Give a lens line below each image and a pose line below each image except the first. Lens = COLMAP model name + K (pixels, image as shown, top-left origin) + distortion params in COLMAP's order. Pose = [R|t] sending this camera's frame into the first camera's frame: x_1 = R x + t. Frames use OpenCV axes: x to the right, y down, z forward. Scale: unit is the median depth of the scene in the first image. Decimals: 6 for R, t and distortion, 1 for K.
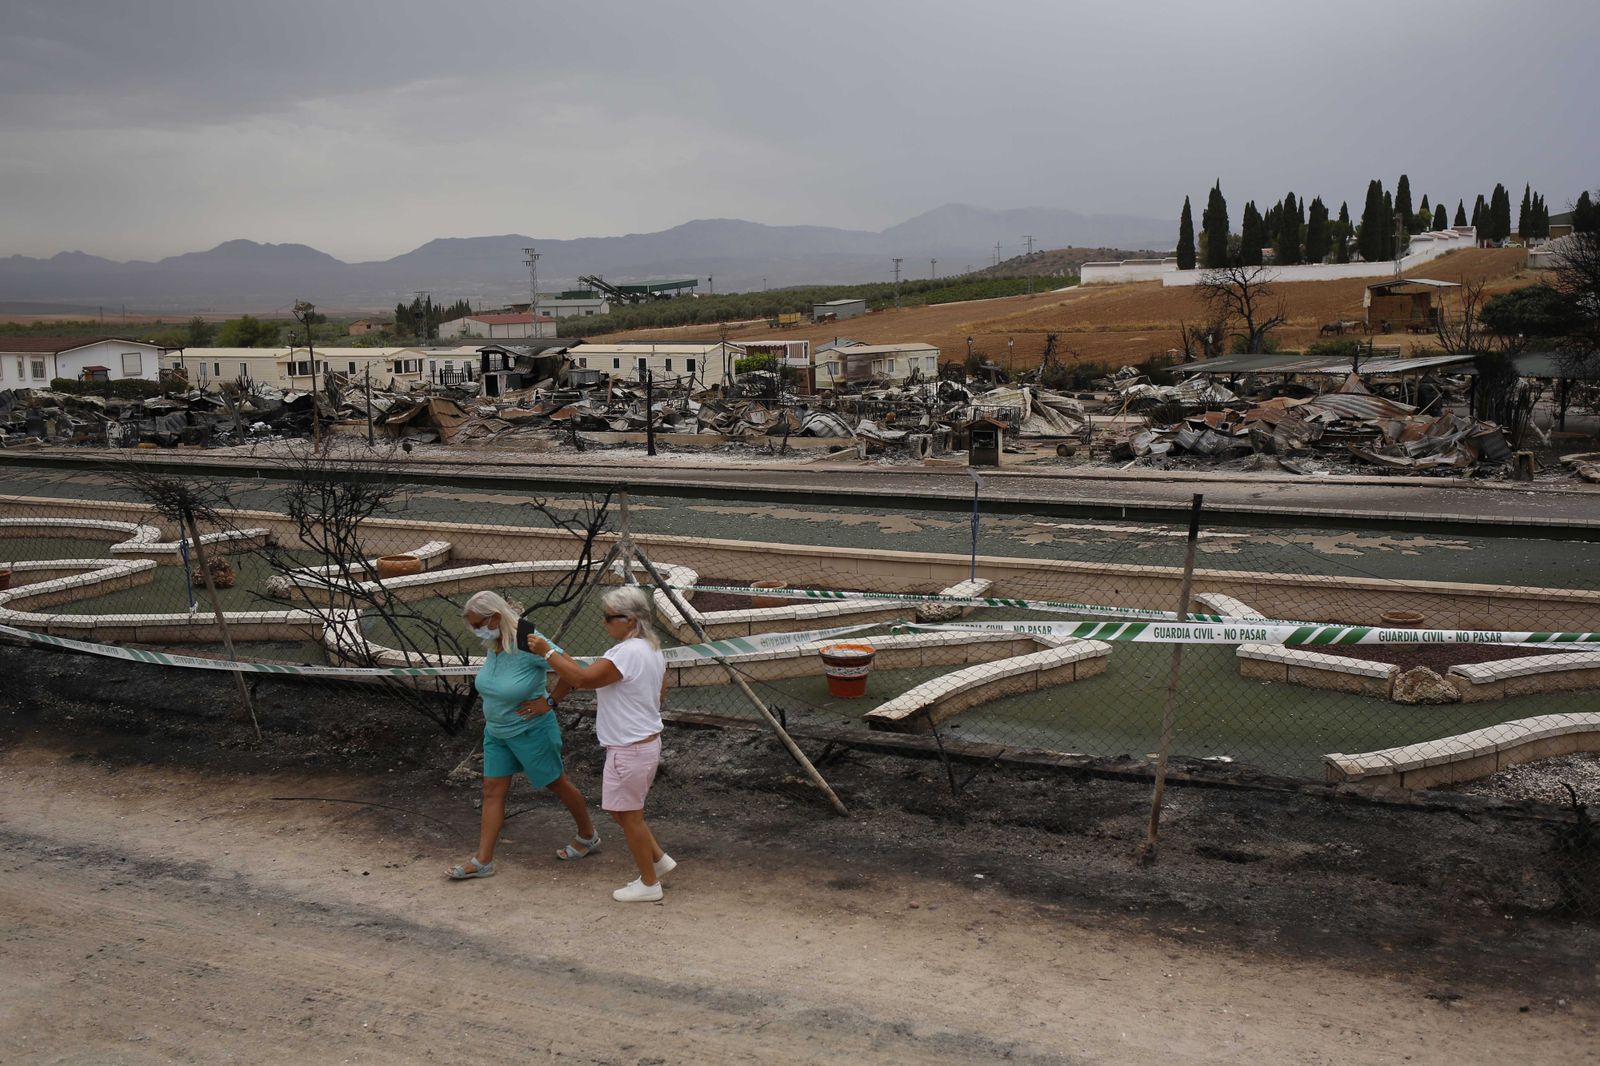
lens RADIAL K [[1494.3, 0, 802.6], [0, 1494.3, 583.3], [0, 0, 1]] dist [-0.069241, 0.066355]
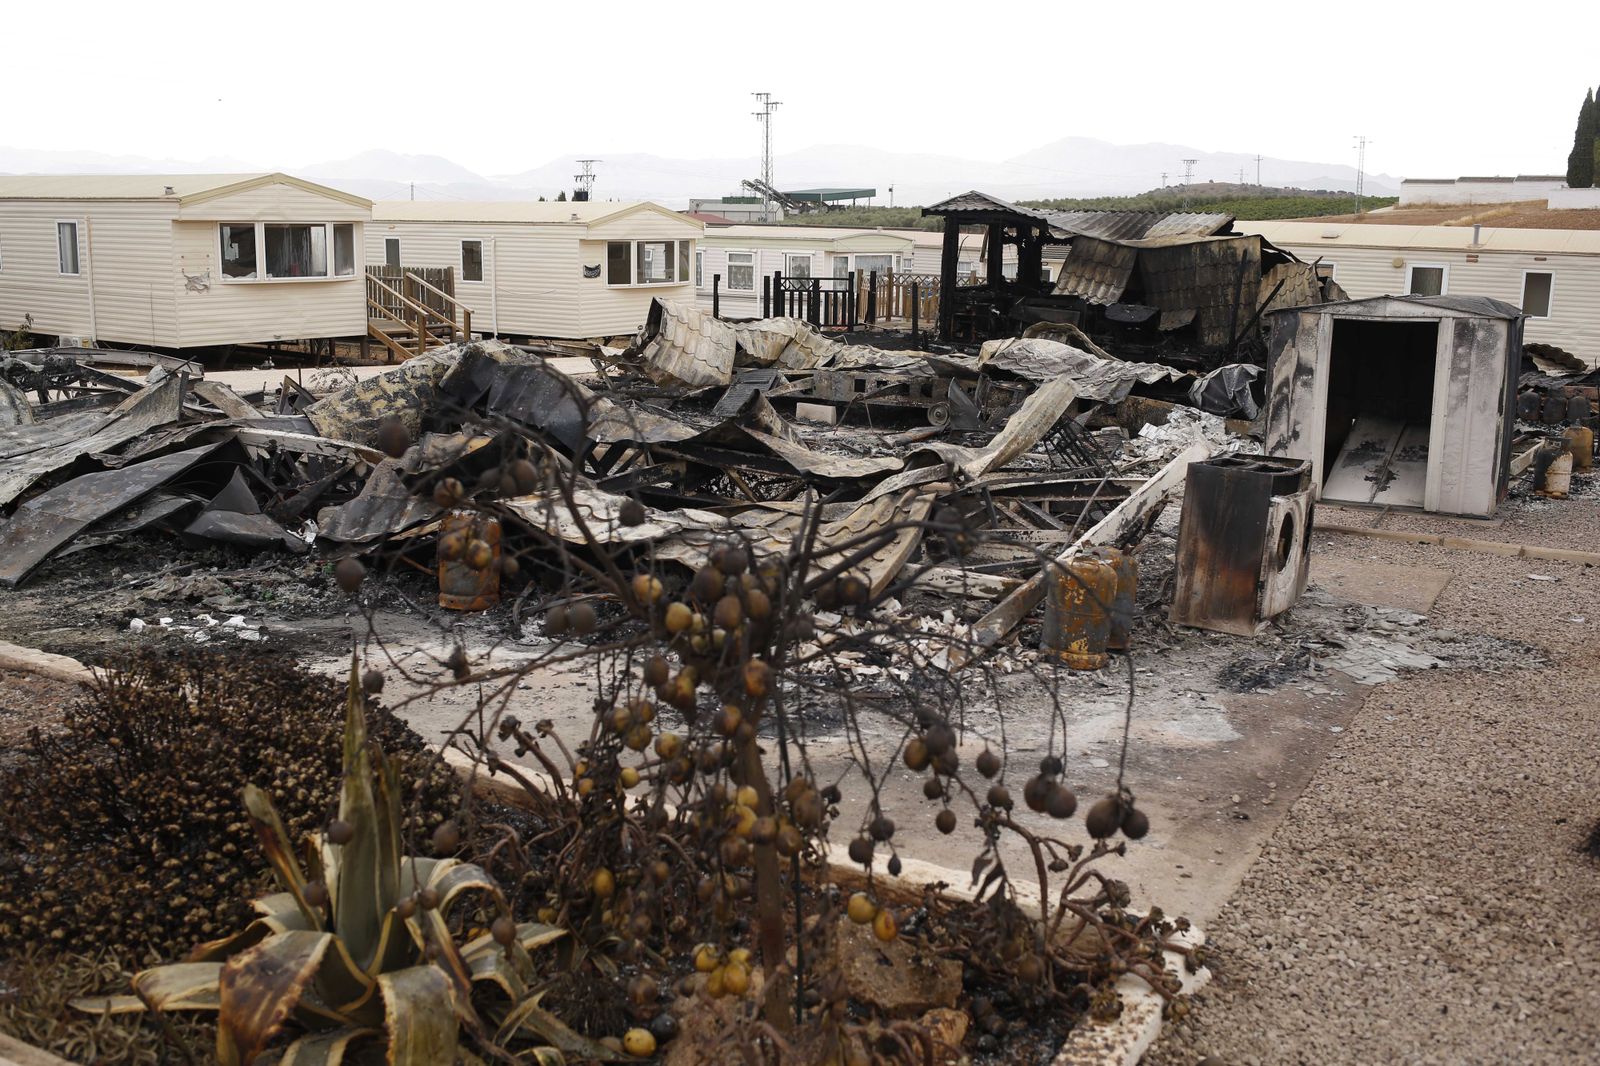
lens RADIAL K [[1529.8, 0, 800.0], [0, 1529.8, 573.0], [0, 0, 1]] dist [-0.087441, 0.040975]
pose [[0.995409, 0.051527, -0.080661, -0.598648], [-0.048345, 0.997992, 0.040914, -0.278943], [0.082607, -0.036826, 0.995902, 1.994739]]
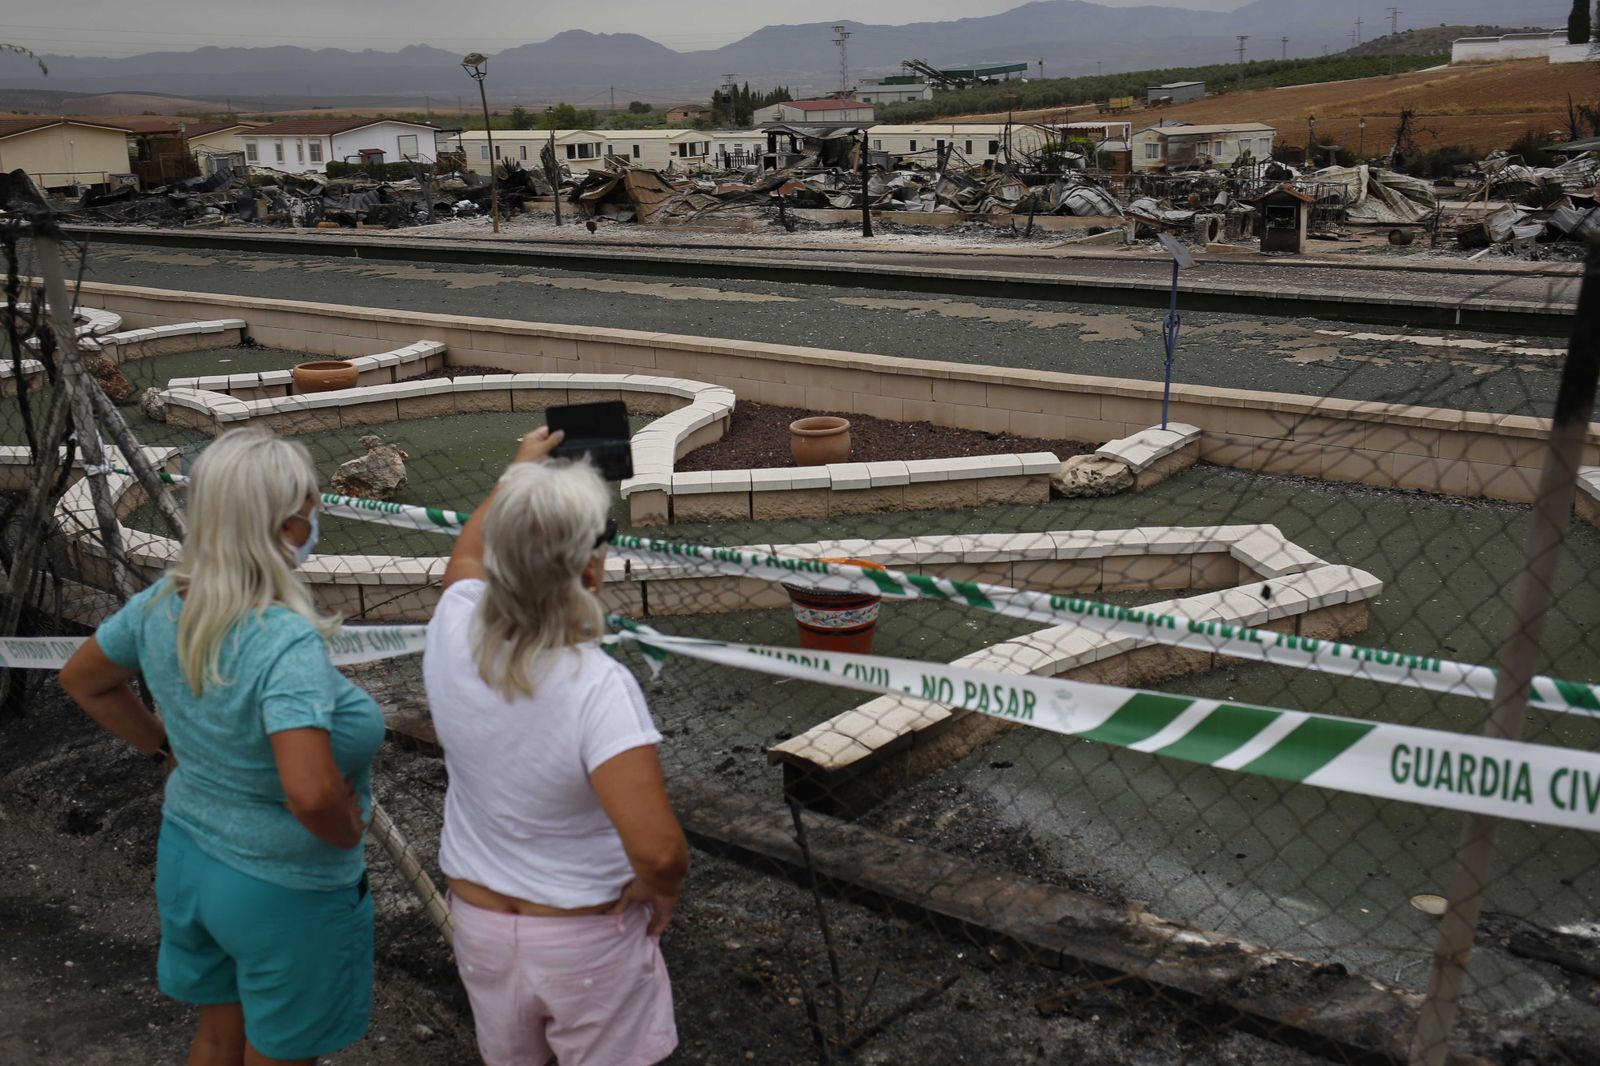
lens RADIAL K [[1524.2, 0, 825.4], [0, 1524.2, 530.7], [0, 0, 1]] dist [-0.062823, 0.042356]
pose [[0.980289, 0.043521, -0.192714, 0.039177], [-0.024712, 0.994785, 0.098952, -0.006695], [0.196016, -0.092239, 0.976253, 0.150796]]
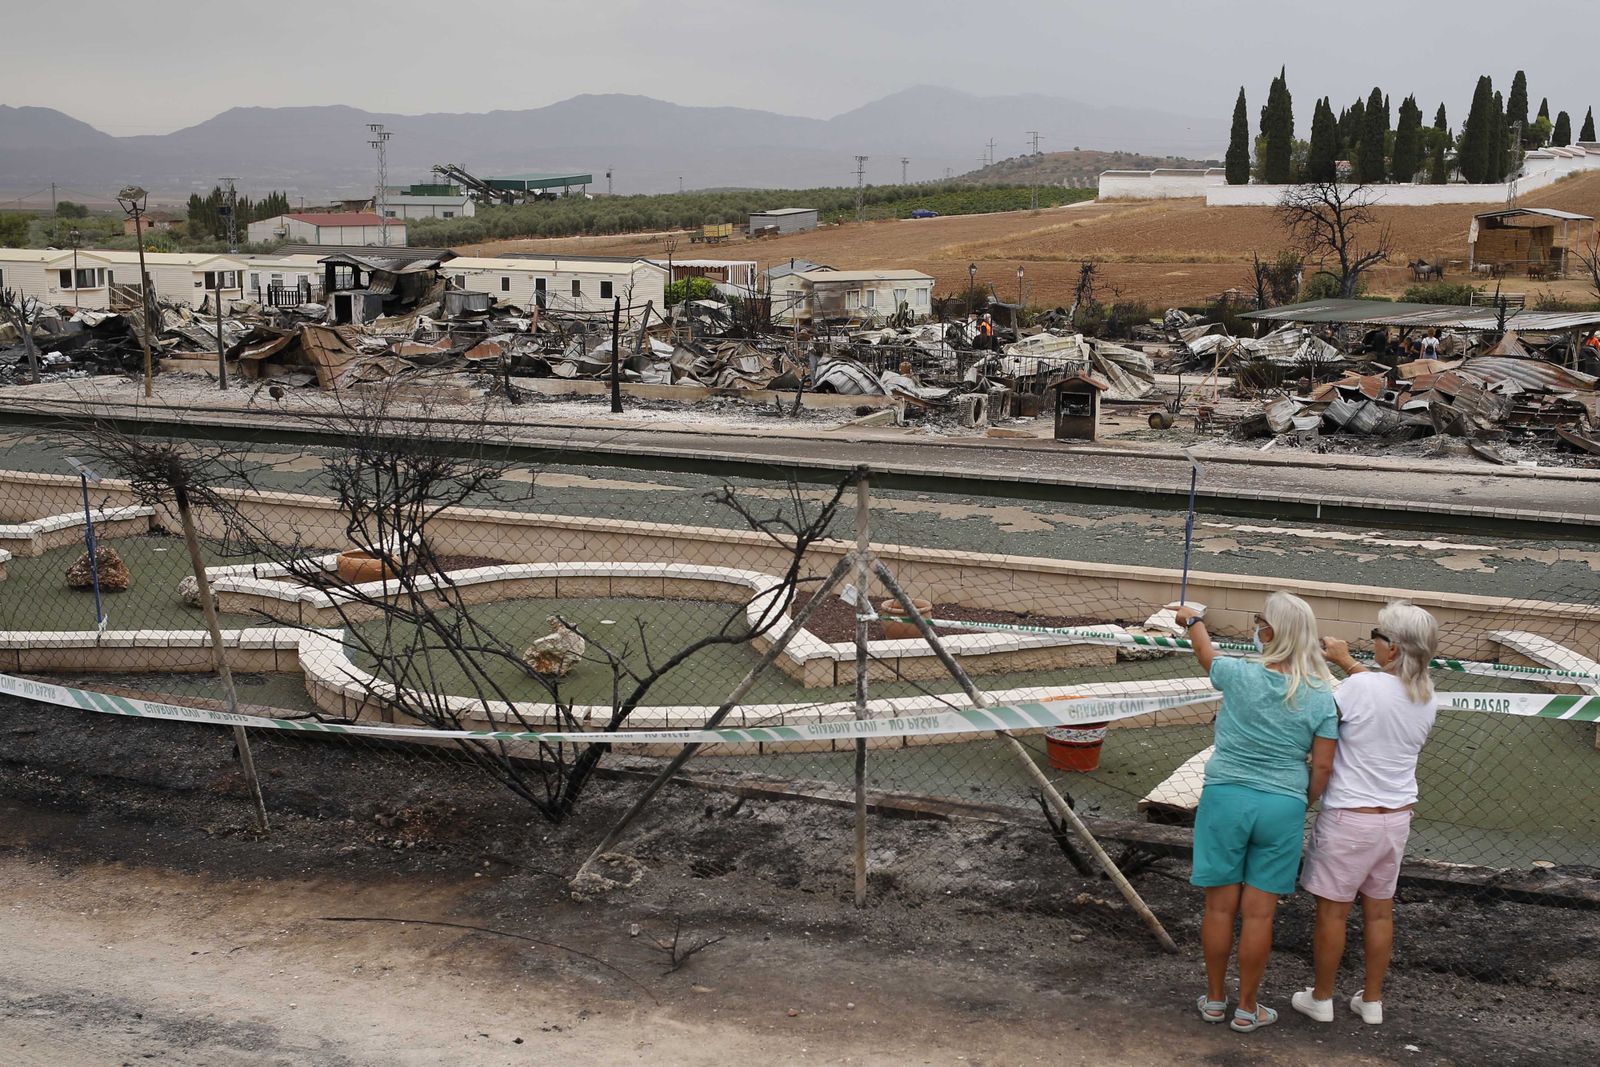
lens RADIAL K [[1928.6, 0, 859.7], [0, 1928.6, 747.0], [0, 0, 1]] dist [-0.069220, 0.049374]
pose [[0.997148, 0.015713, 0.073815, -0.043838], [-0.021960, 0.996173, 0.084604, -0.003380], [-0.072203, -0.085984, 0.993677, 0.026990]]
